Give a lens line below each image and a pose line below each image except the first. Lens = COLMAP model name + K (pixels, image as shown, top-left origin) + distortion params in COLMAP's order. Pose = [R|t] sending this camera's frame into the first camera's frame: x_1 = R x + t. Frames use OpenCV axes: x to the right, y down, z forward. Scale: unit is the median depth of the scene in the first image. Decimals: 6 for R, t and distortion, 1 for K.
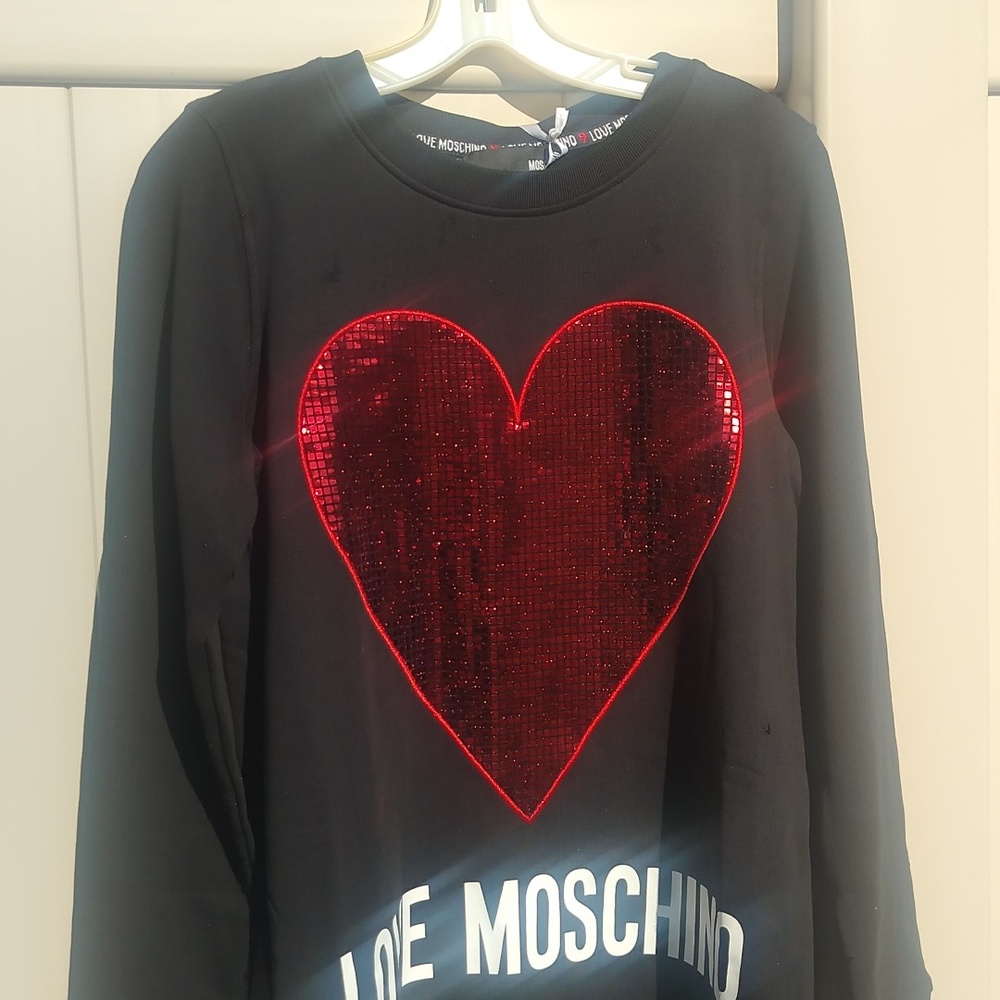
lens RADIAL K [[1444.3, 0, 497.4], [0, 1444.3, 509.9], [0, 0, 1]] dist [0.105283, 0.000000]
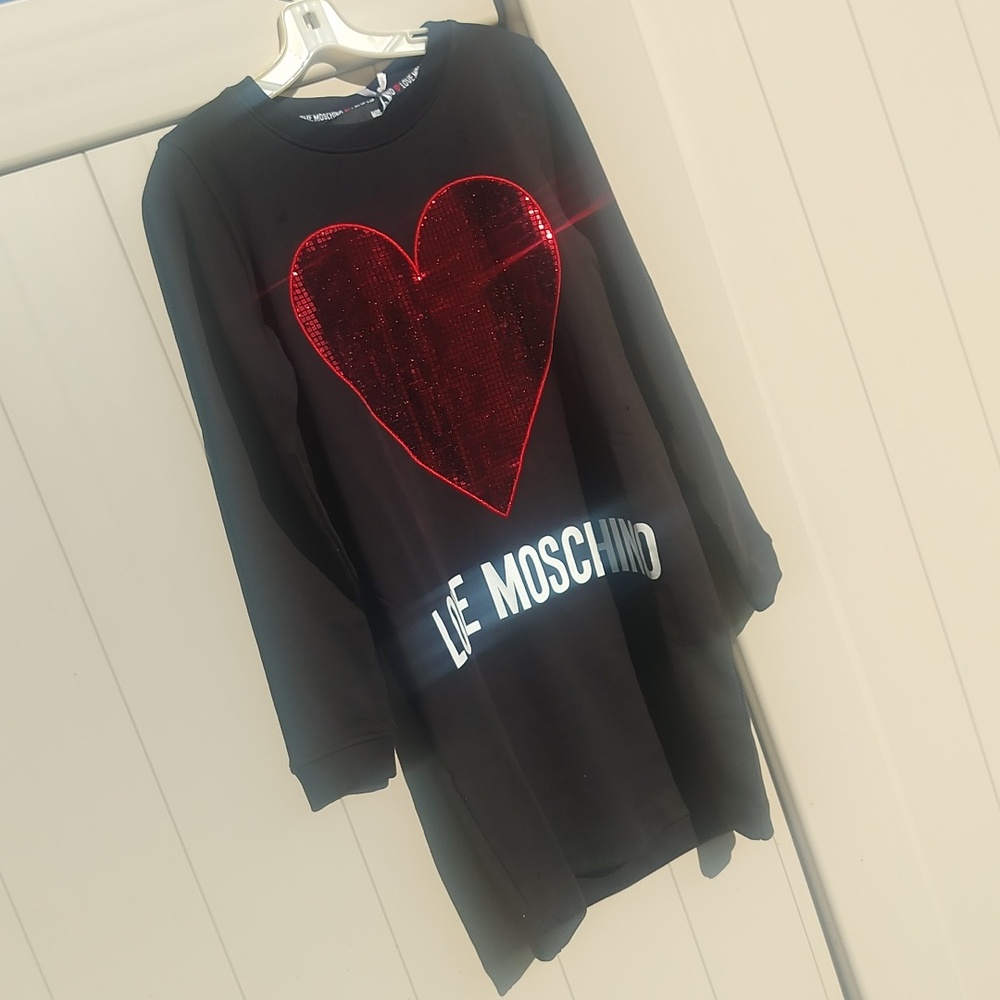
lens RADIAL K [[1444.3, 0, 498.0], [0, 1444.3, 498.9], [0, 0, 1]] dist [0.105283, 0.000000]
pose [[0.933912, -0.329780, 0.138038, -0.202954], [0.325217, 0.944035, 0.055054, 0.110377], [-0.148468, -0.006524, 0.988896, -0.569393]]
